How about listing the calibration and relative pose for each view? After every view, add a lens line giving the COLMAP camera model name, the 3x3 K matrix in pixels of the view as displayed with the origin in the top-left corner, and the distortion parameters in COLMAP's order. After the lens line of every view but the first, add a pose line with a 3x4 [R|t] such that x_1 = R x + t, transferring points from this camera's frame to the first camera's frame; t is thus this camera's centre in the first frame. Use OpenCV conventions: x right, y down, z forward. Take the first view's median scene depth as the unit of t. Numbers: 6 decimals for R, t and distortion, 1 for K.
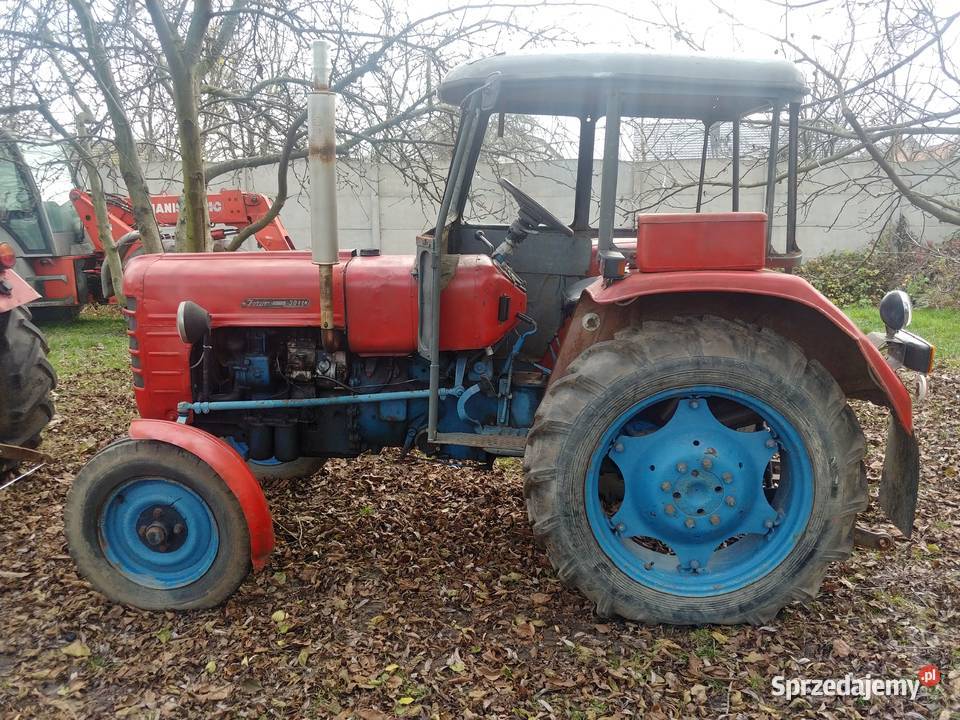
lens RADIAL K [[805.8, 0, 424.5], [0, 805.8, 369.3], [0, 0, 1]] dist [0.146840, -0.389831]
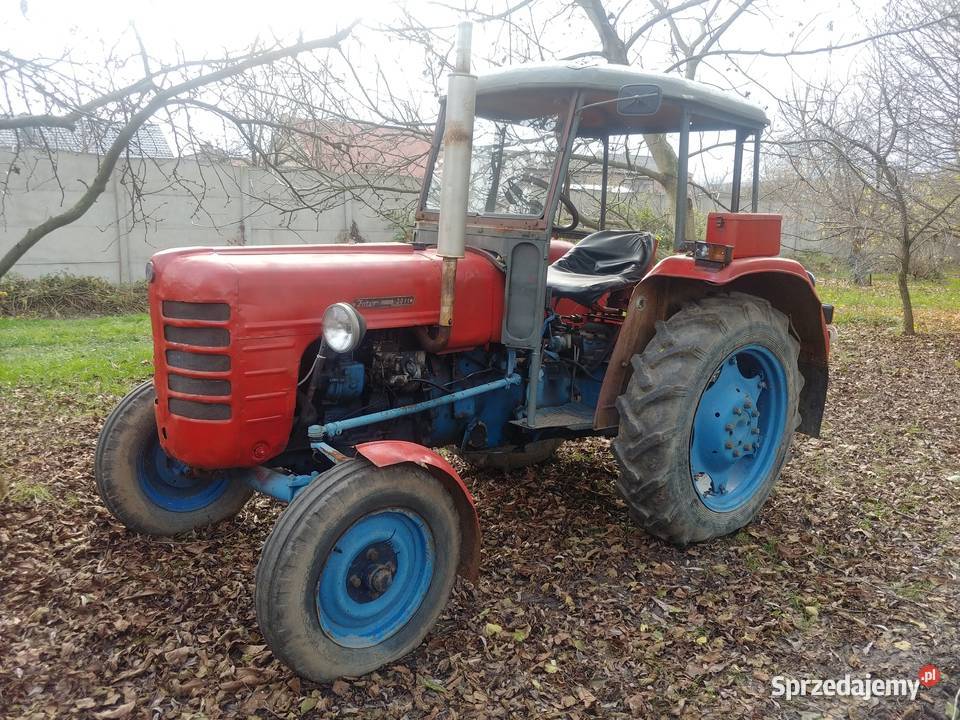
lens RADIAL K [[820.5, 0, 477.4], [0, 820.5, 356.5], [0, 0, 1]] dist [0.070515, -0.165640]
pose [[0.727652, -0.091214, 0.679855, -0.839596], [0.104290, 0.994308, 0.021780, -0.035070], [-0.677972, 0.055054, 0.733023, 0.304497]]
